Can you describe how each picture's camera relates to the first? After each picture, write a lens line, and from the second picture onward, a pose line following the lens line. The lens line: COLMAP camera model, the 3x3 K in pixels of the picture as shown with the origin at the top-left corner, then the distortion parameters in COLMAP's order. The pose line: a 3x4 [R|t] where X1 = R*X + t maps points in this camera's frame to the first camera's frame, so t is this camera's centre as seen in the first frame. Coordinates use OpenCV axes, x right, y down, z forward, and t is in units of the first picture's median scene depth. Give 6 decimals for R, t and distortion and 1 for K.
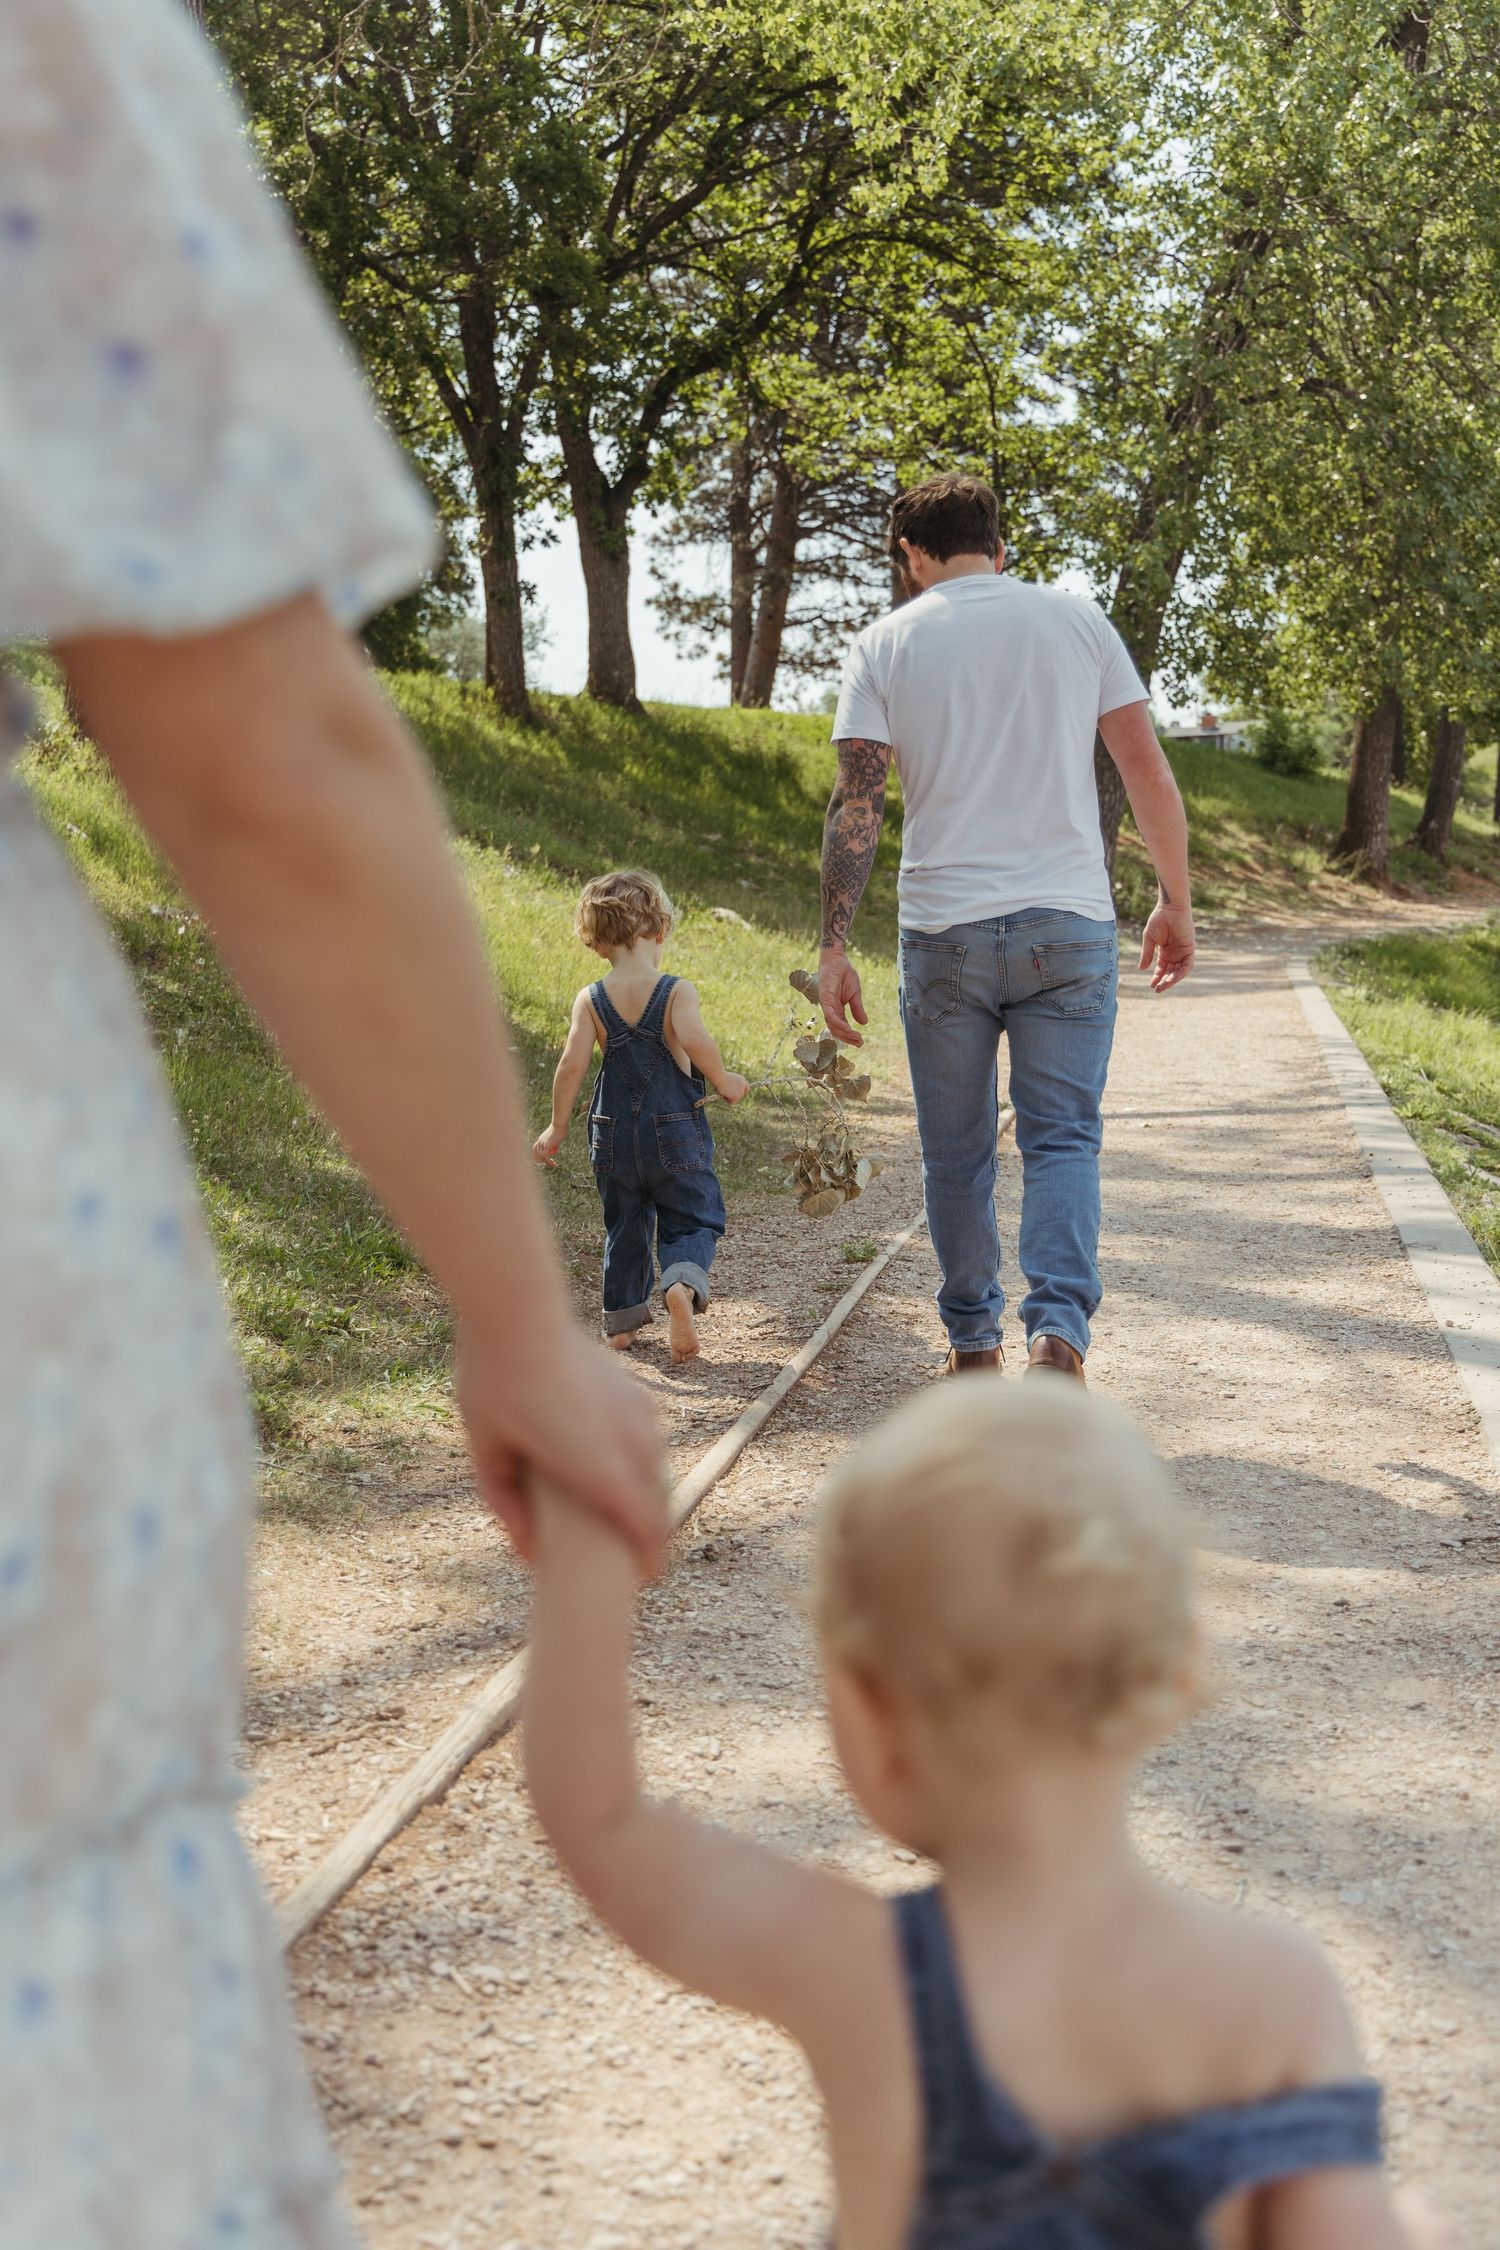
lens RADIAL K [[3098.3, 0, 822.1], [0, 3098.3, 1044.3], [0, 0, 1]] dist [-0.007629, -0.022293]
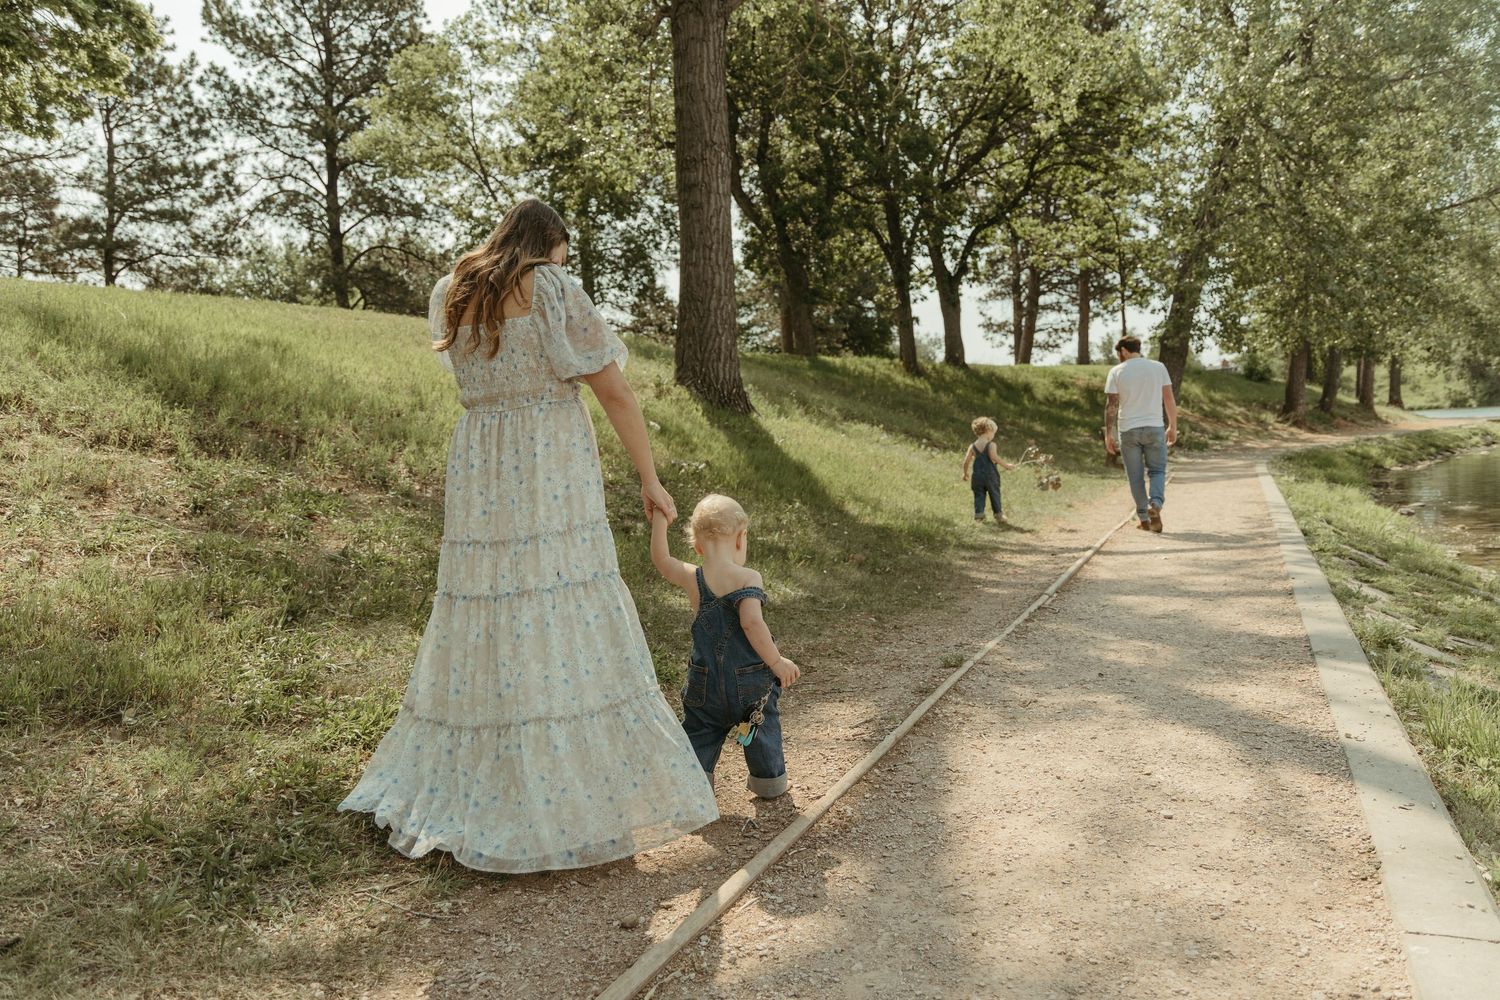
lens RADIAL K [[1194.0, 0, 746.8], [0, 1194.0, 477.7], [0, 0, 1]] dist [0.001757, -0.006410]
pose [[0.966081, -0.029627, -0.256535, 0.011071], [0.024037, 0.999401, -0.024901, -0.002613], [0.257119, 0.017890, 0.966214, 0.054946]]
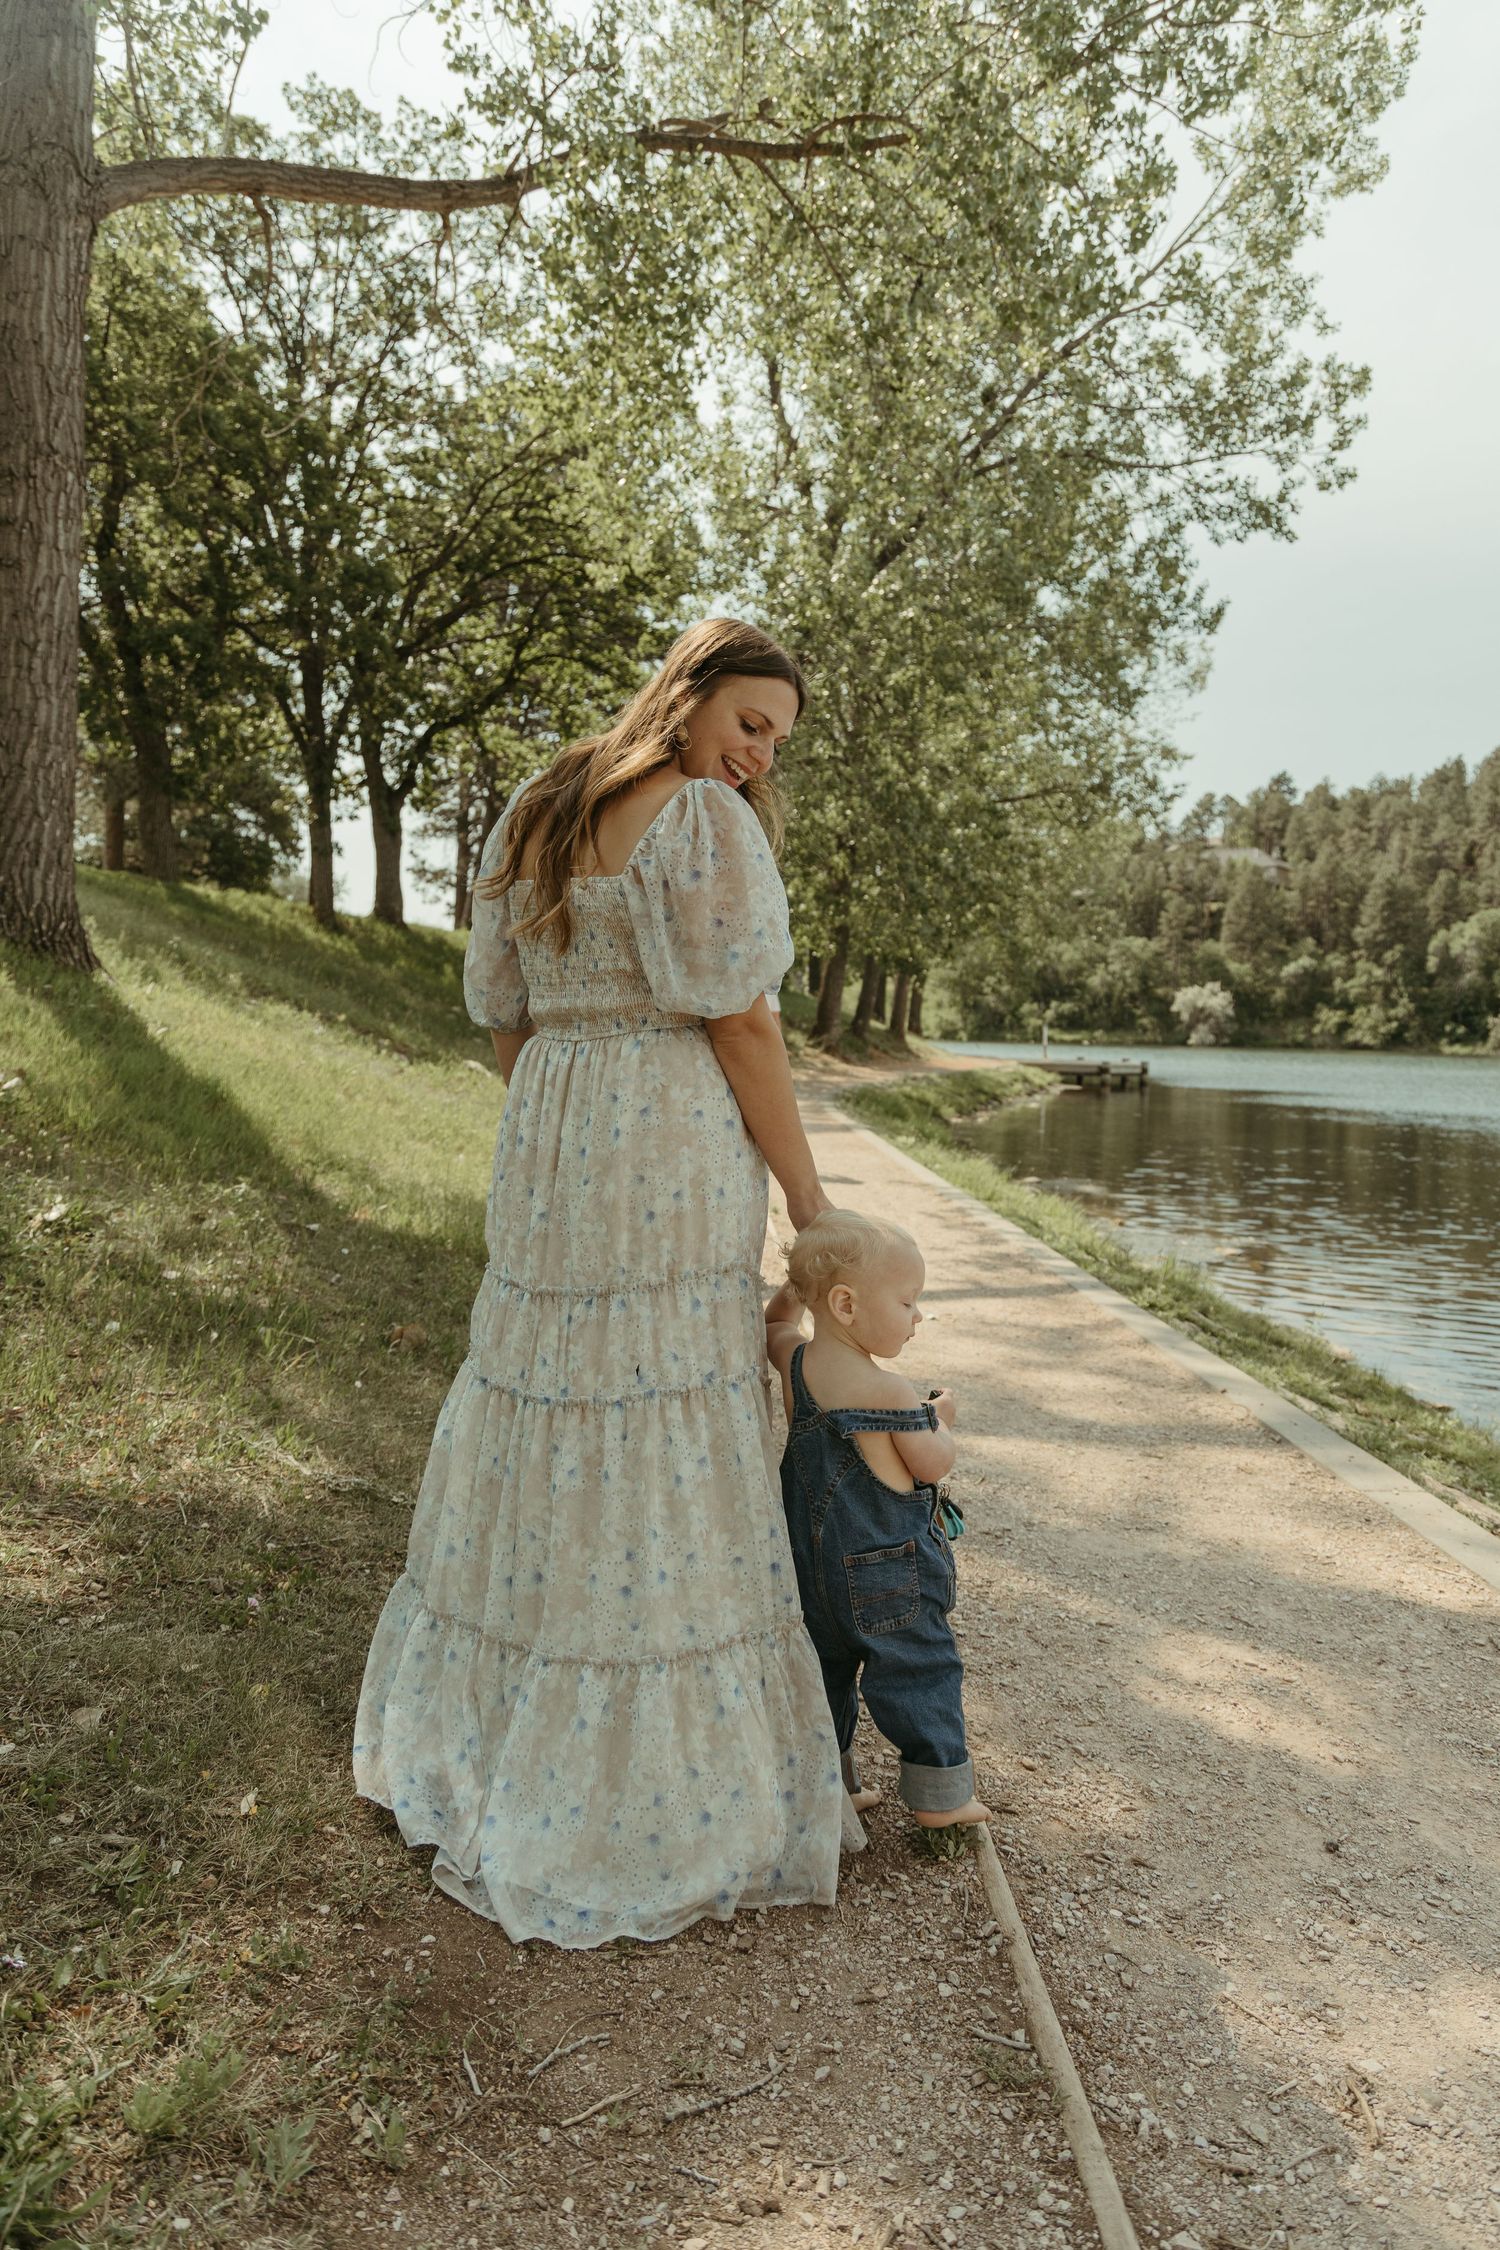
lens RADIAL K [[1615.3, 0, 811.0], [0, 1615.3, 1117.8], [0, 0, 1]] dist [-0.000481, 0.002517]
pose [[0.979657, 0.041456, 0.196351, -0.011502], [-0.040702, 0.999140, -0.007876, -0.008667], [-0.196509, -0.000276, 0.980502, 0.112083]]
